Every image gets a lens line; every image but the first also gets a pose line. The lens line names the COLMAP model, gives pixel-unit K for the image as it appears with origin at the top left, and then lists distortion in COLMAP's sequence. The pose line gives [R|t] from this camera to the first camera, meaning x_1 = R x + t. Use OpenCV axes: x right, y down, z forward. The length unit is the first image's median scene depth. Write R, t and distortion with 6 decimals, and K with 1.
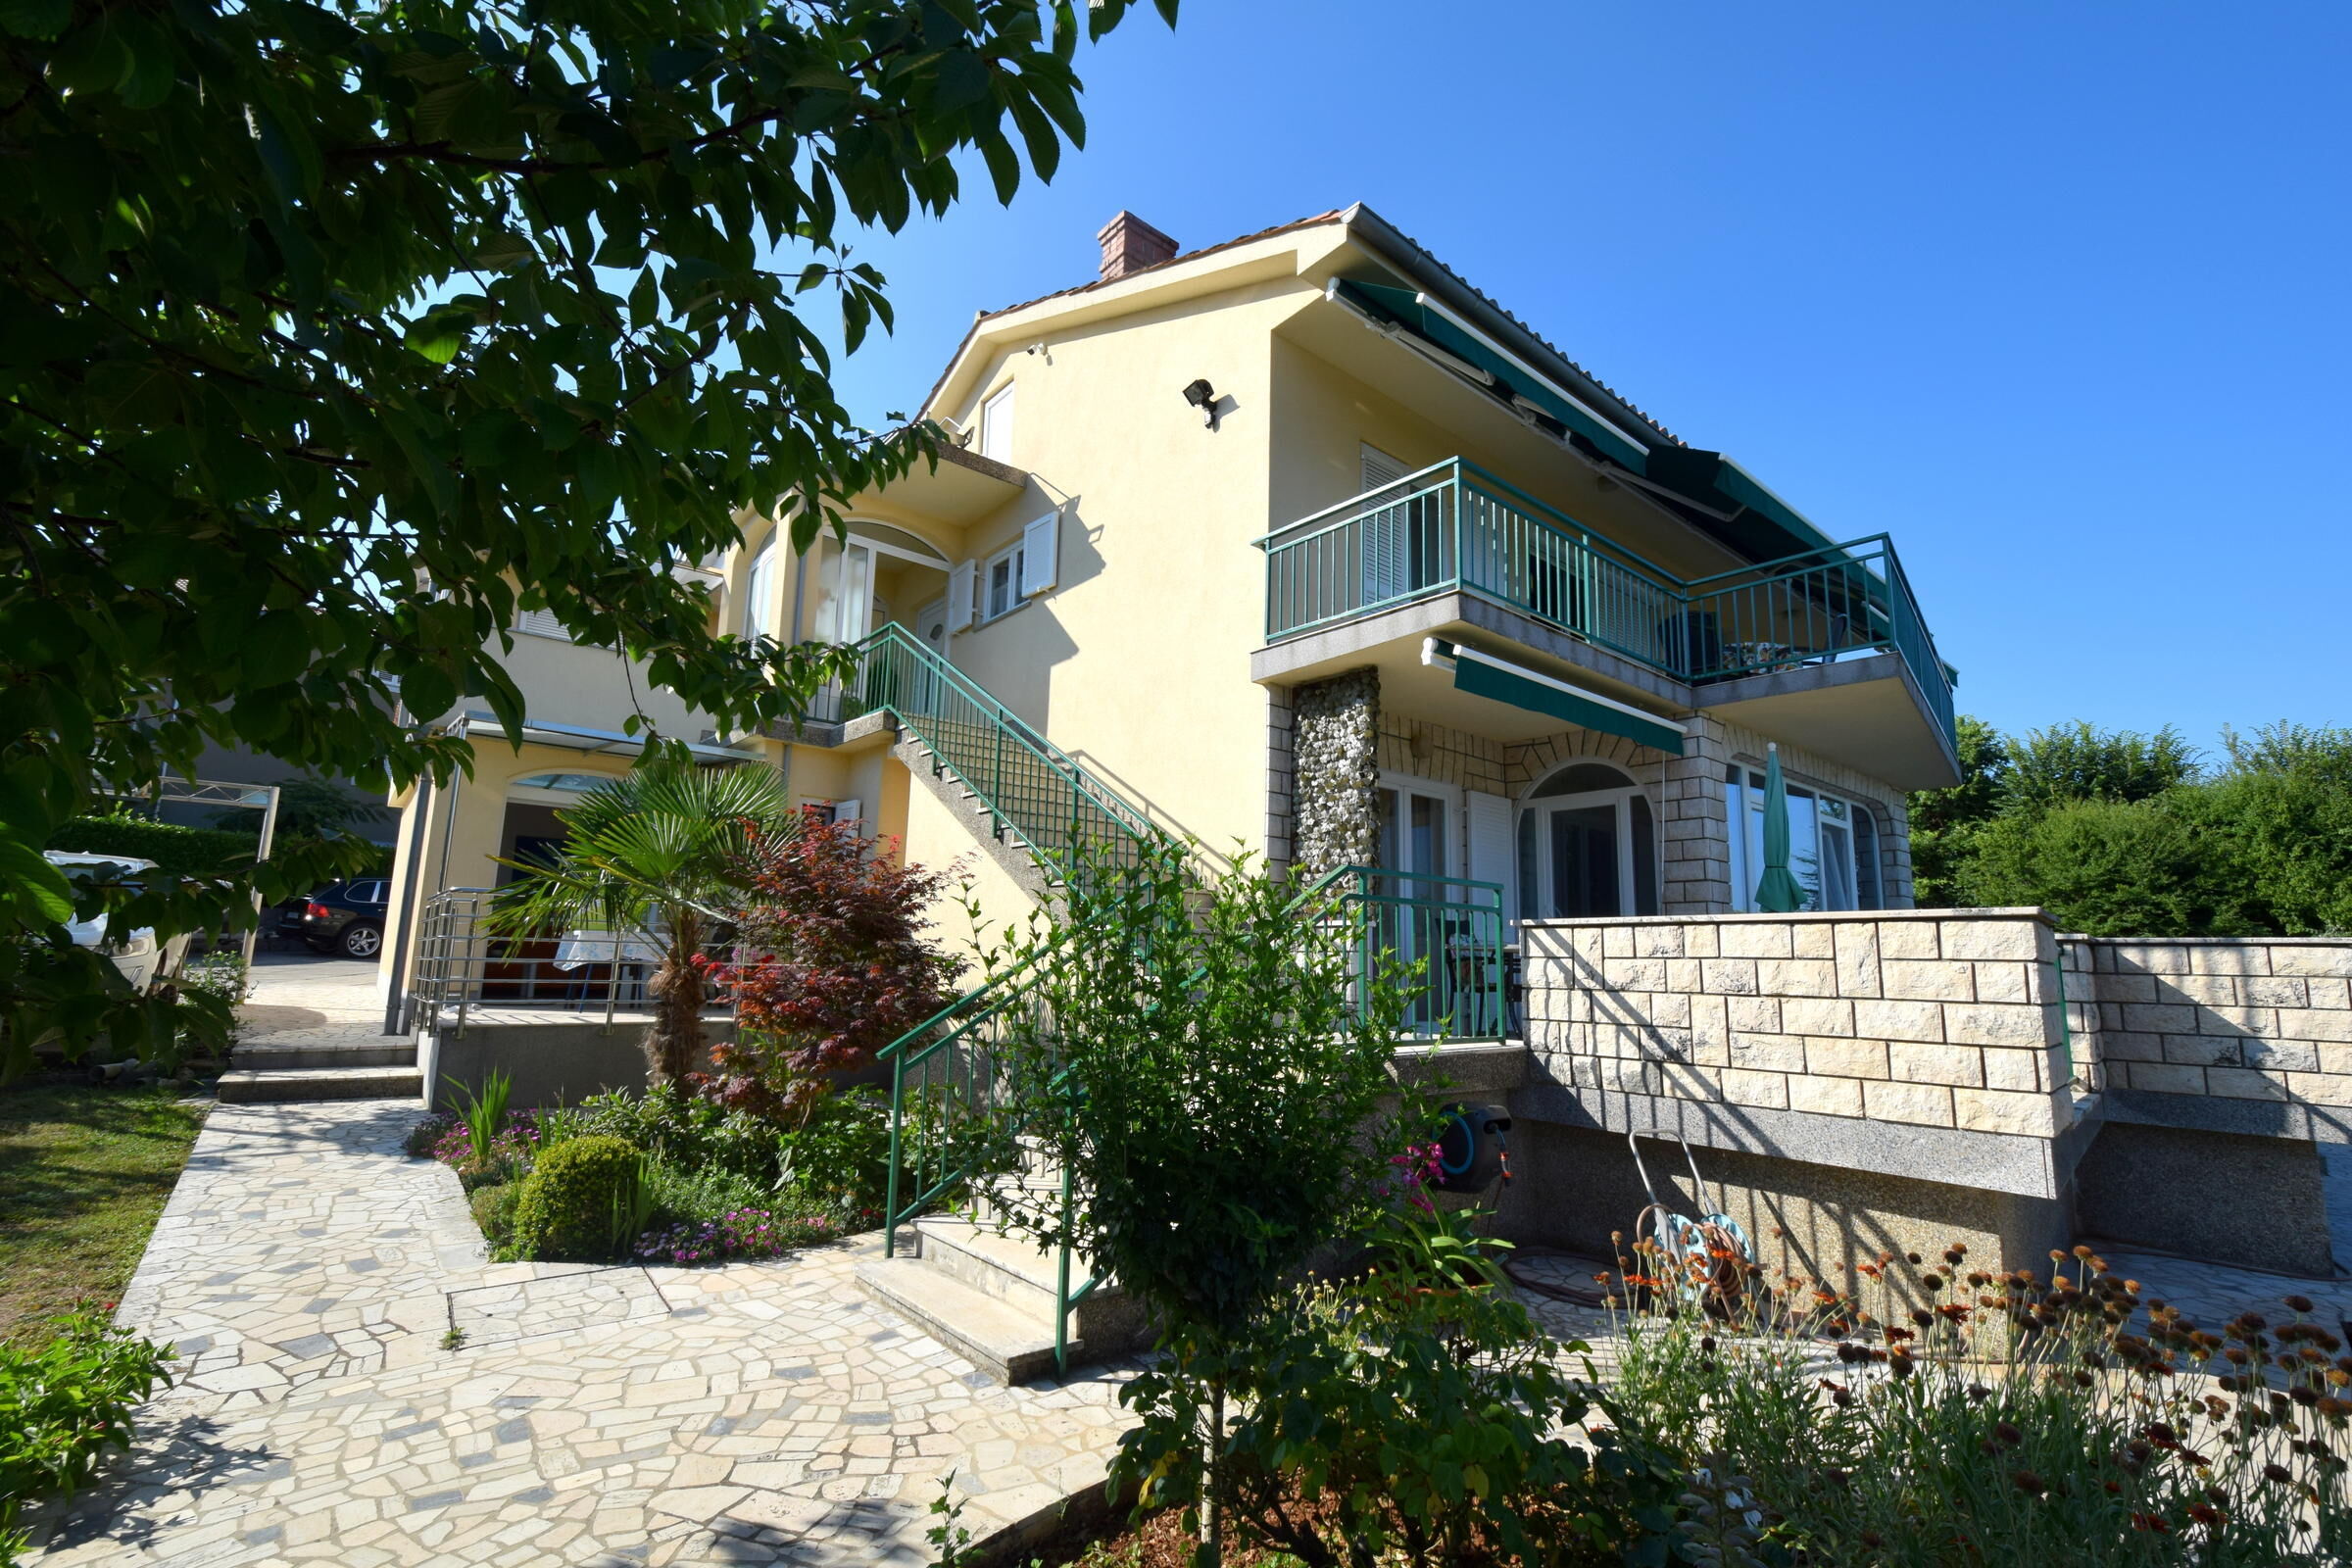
lens RADIAL K [[1024.2, 0, 1183.1], [0, 1024.2, 813.5], [0, 0, 1]] dist [0.007263, -0.006969]
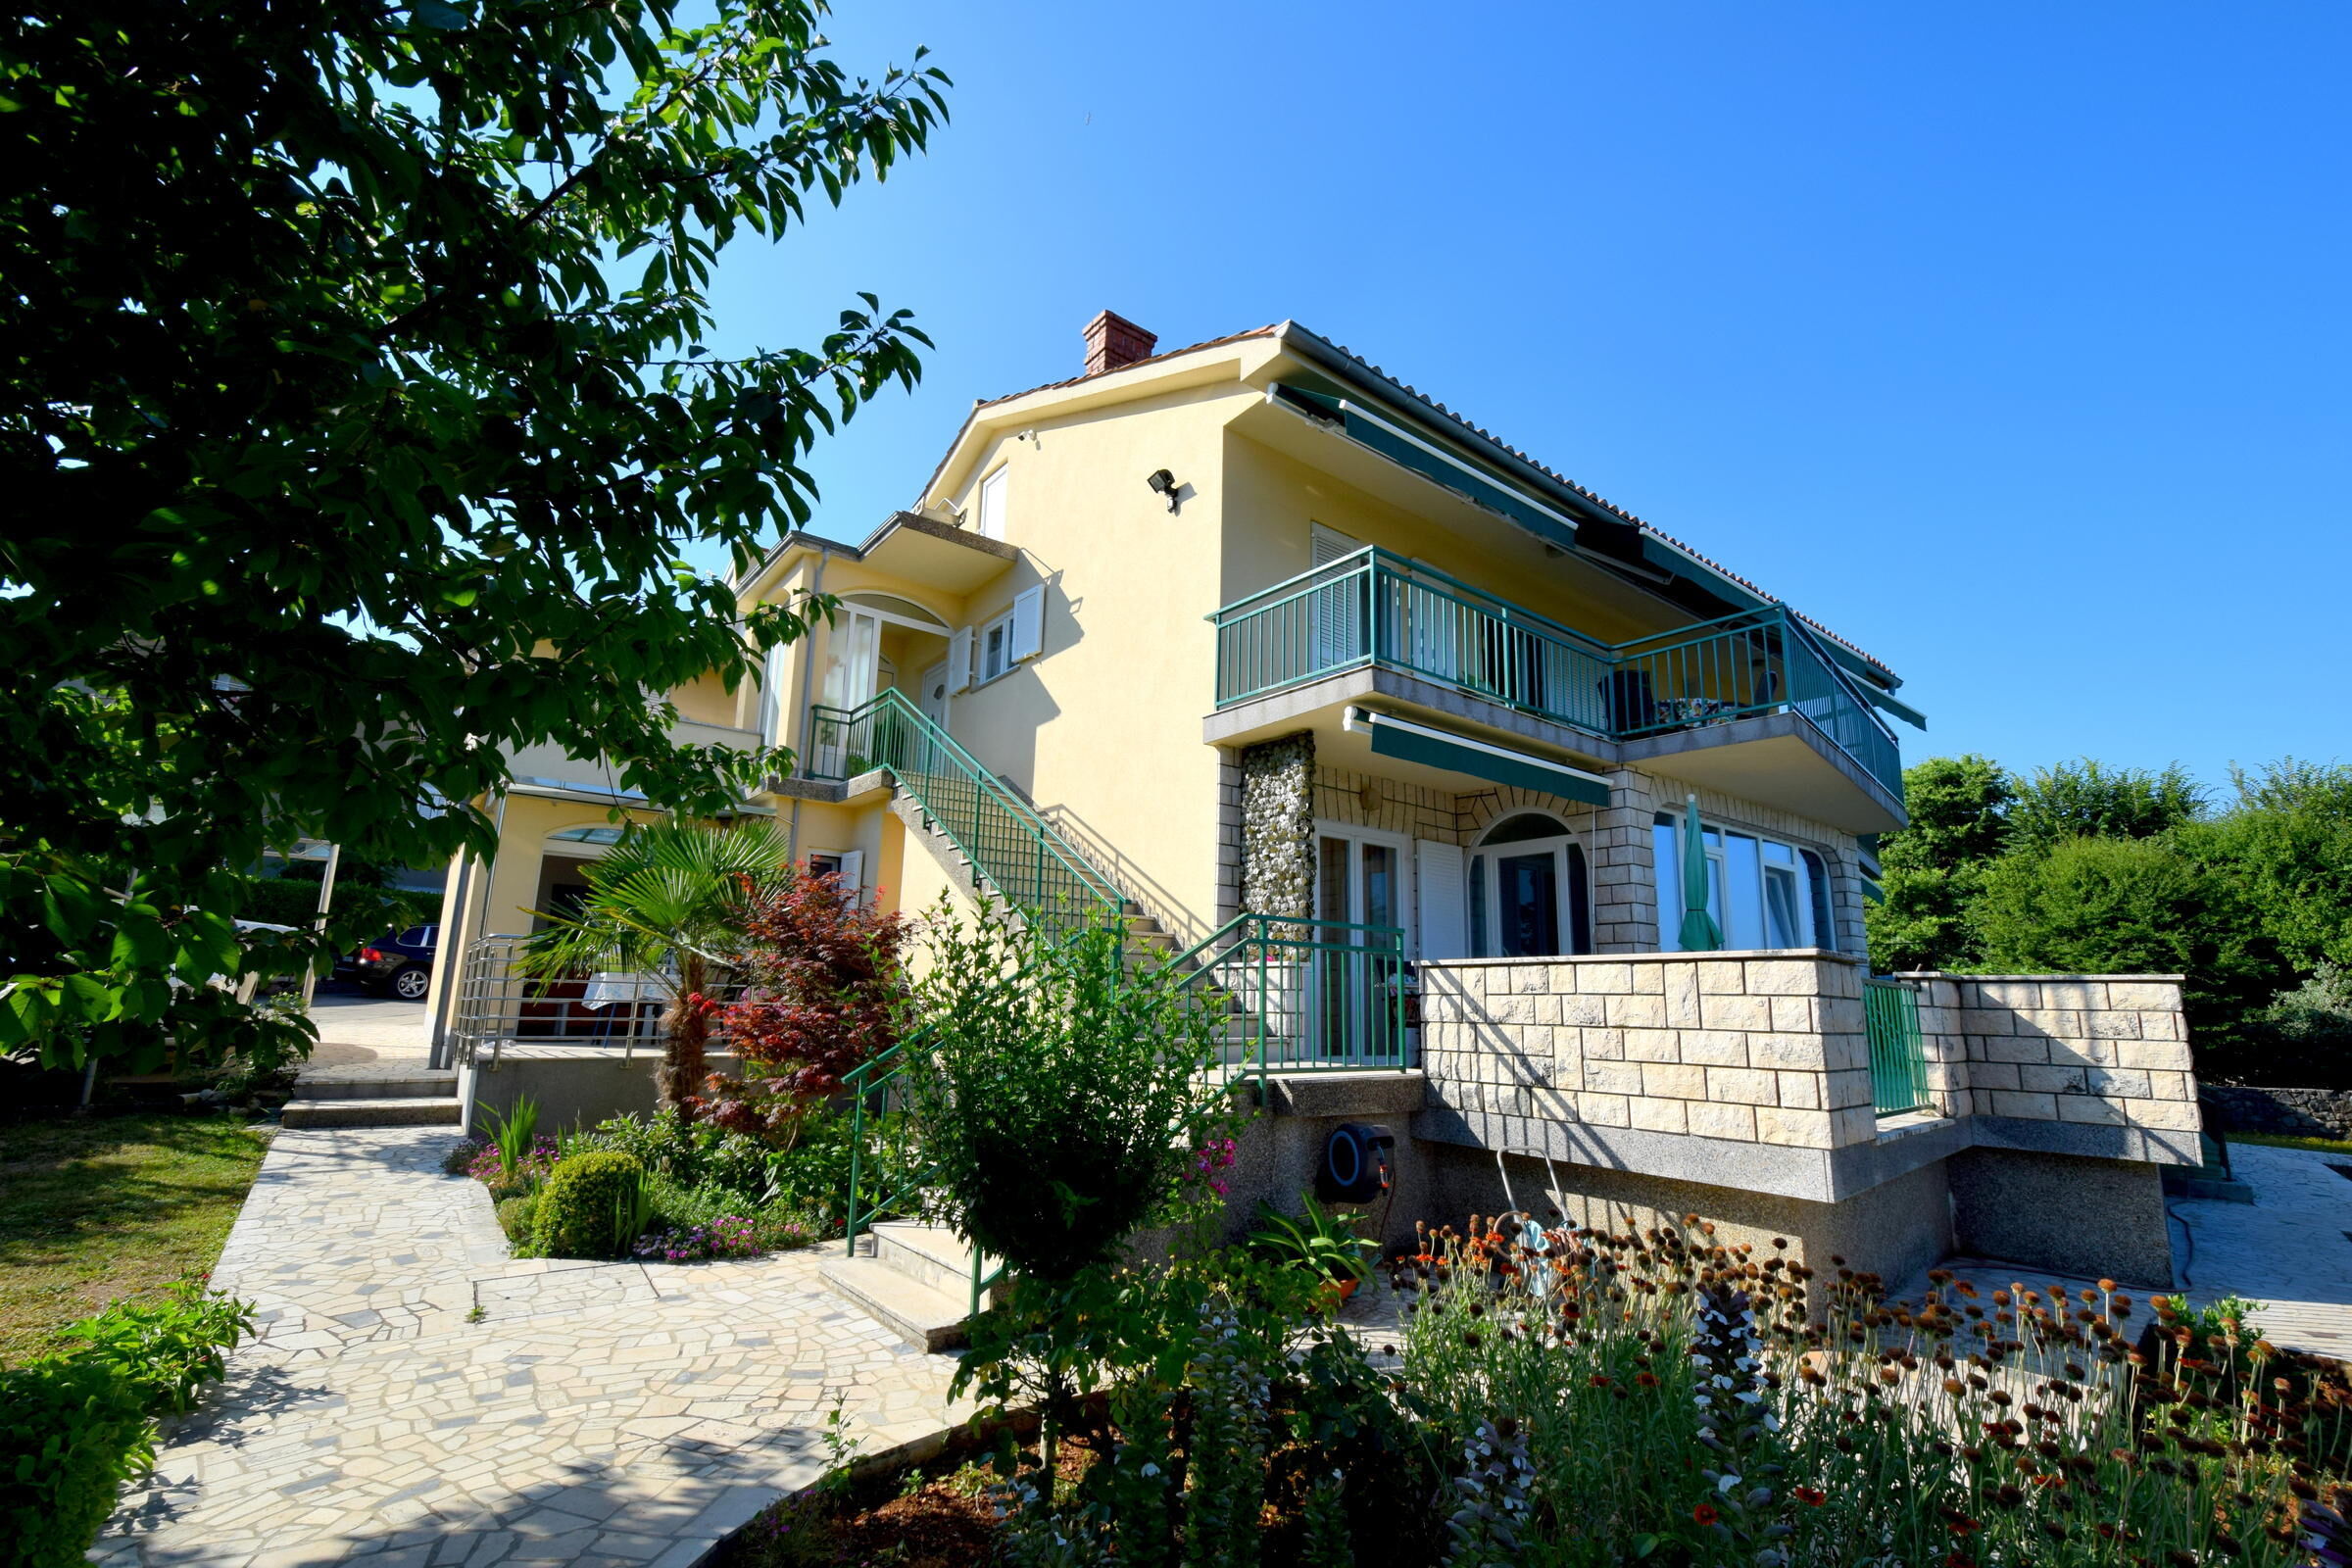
lens RADIAL K [[1024.2, 0, 1183.1], [0, 1024.2, 813.5], [0, 0, 1]] dist [0.007263, -0.006969]
pose [[0.999451, -0.007864, -0.032197, 0.055327], [0.006618, 0.999231, -0.038639, -0.007861], [0.032476, 0.038405, 0.998734, -0.068174]]
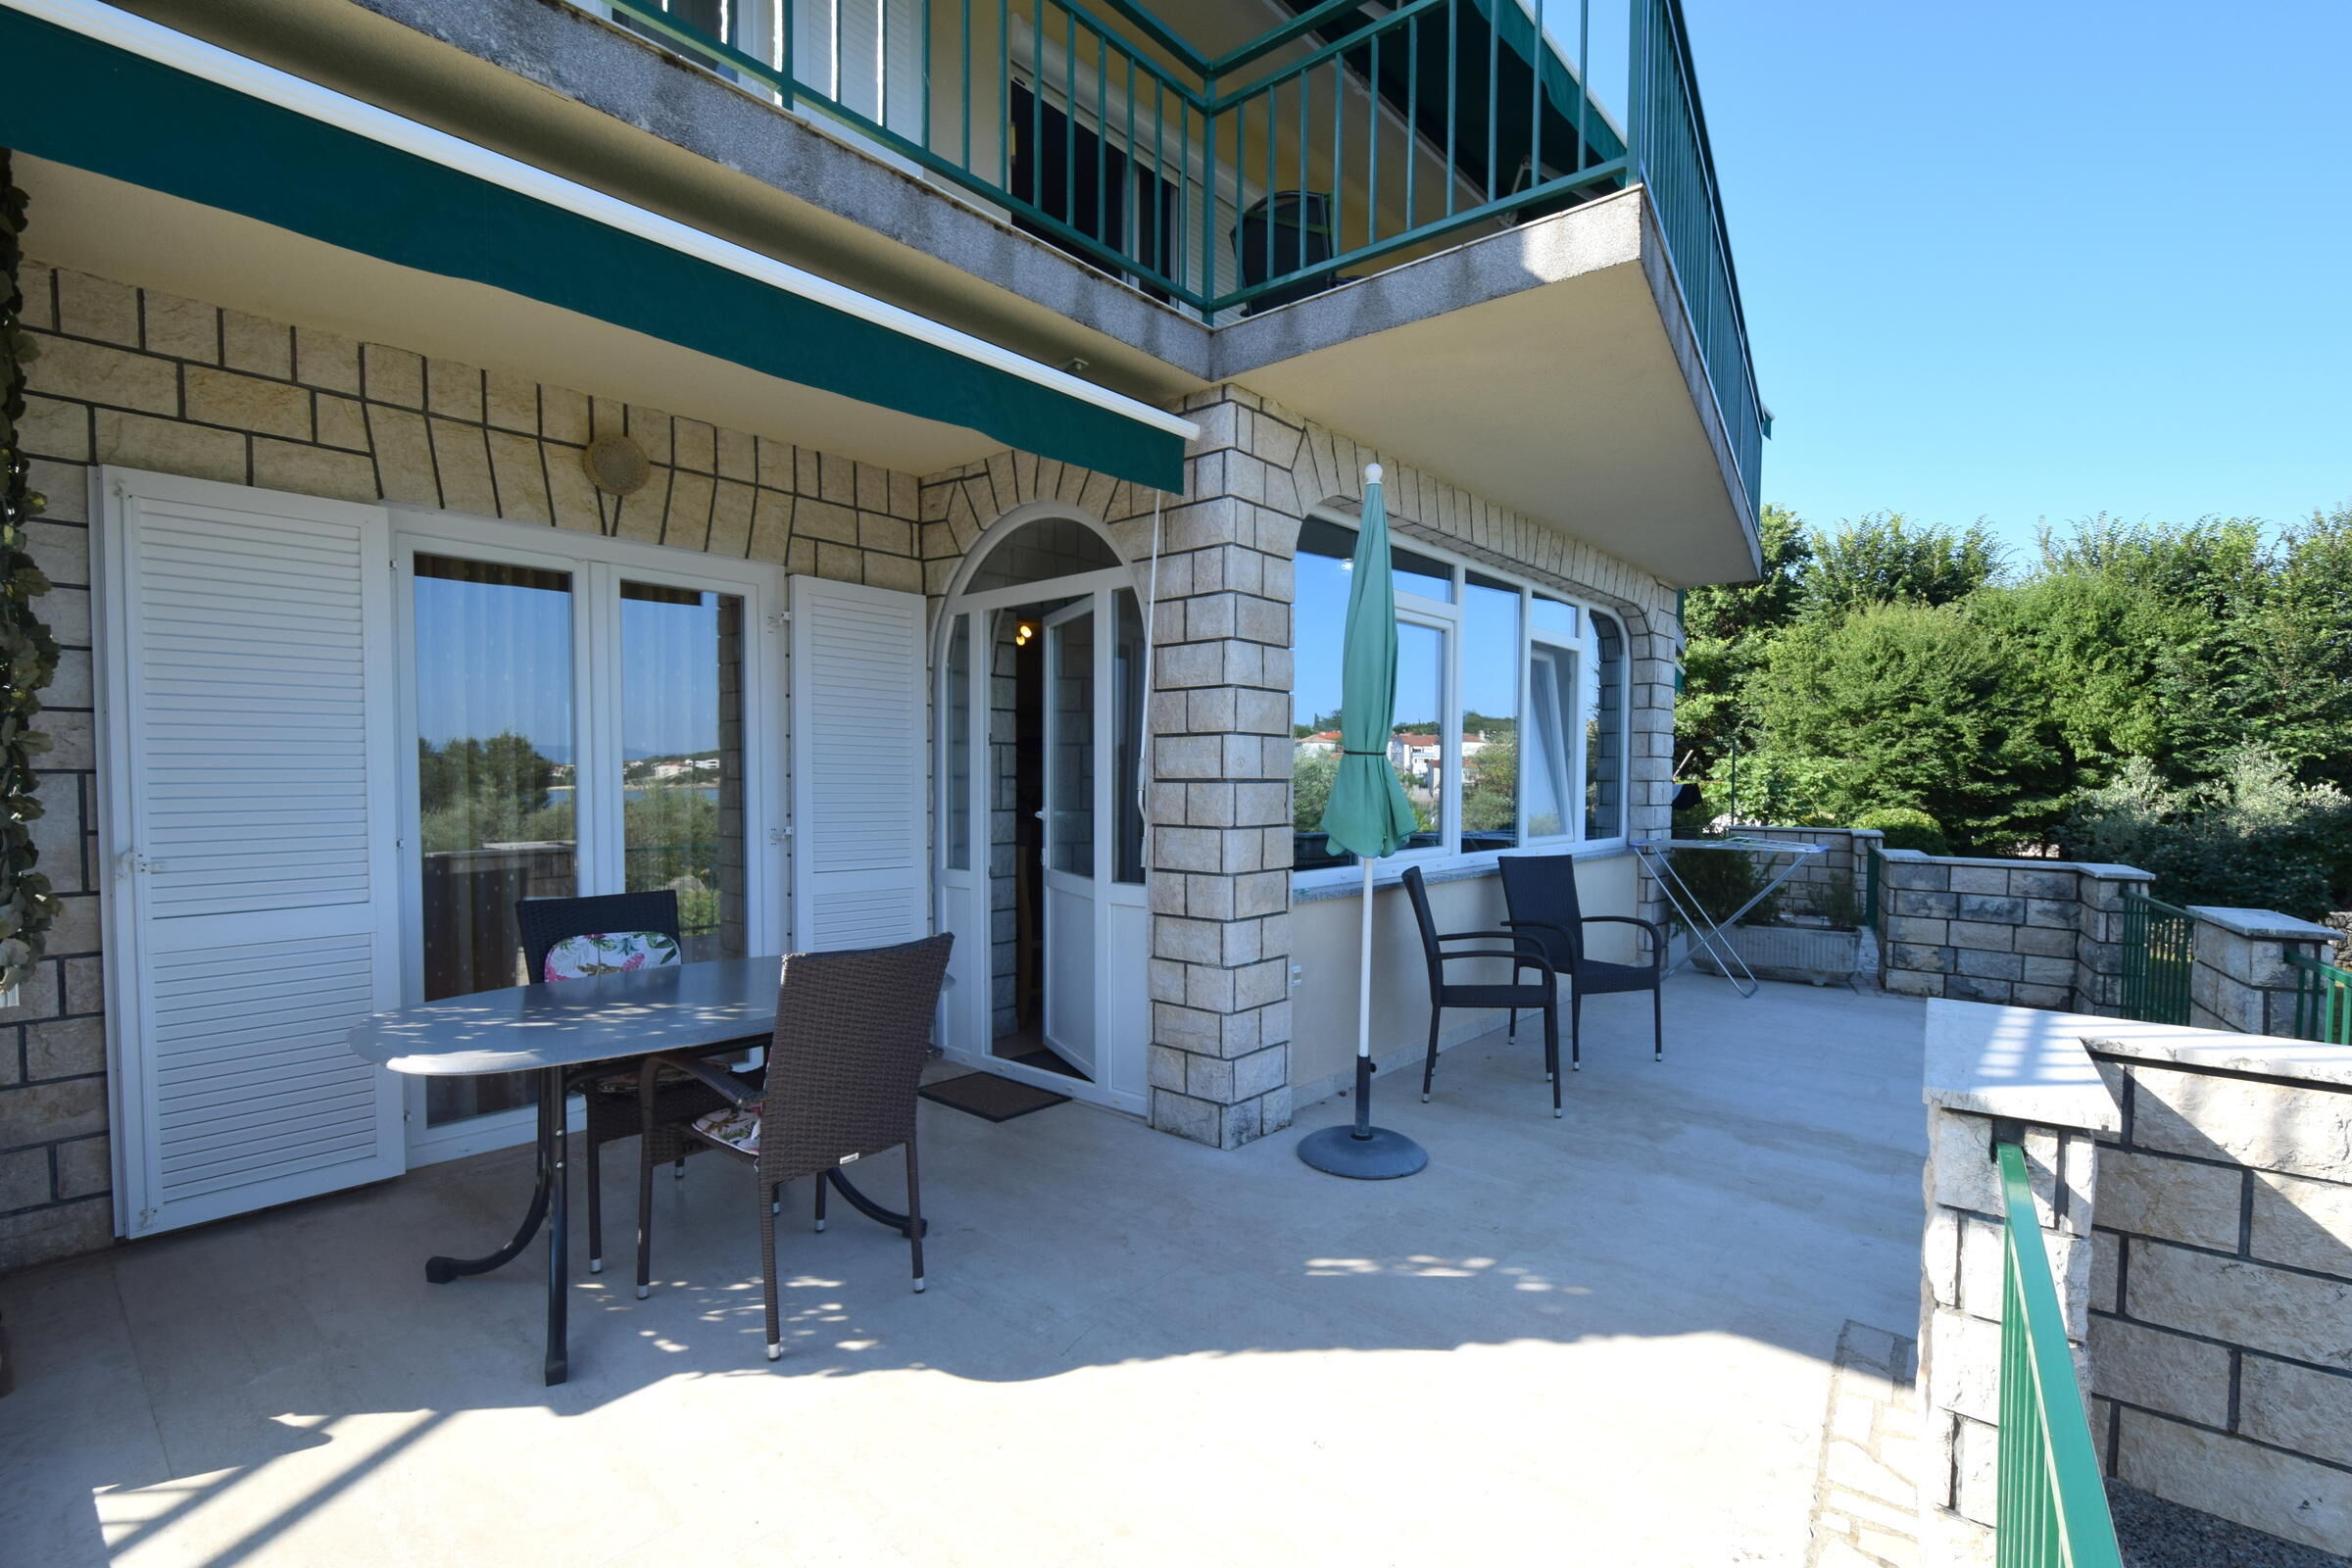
lens RADIAL K [[1057.9, 0, 1176.6], [0, 1057.9, 820.0], [0, 0, 1]] dist [0.018942, -0.017229]
pose [[0.987803, -0.025274, 0.153645, 0.308429], [-0.004530, 0.981657, 0.190601, -0.004788], [-0.155644, -0.188972, 0.969569, 0.405189]]
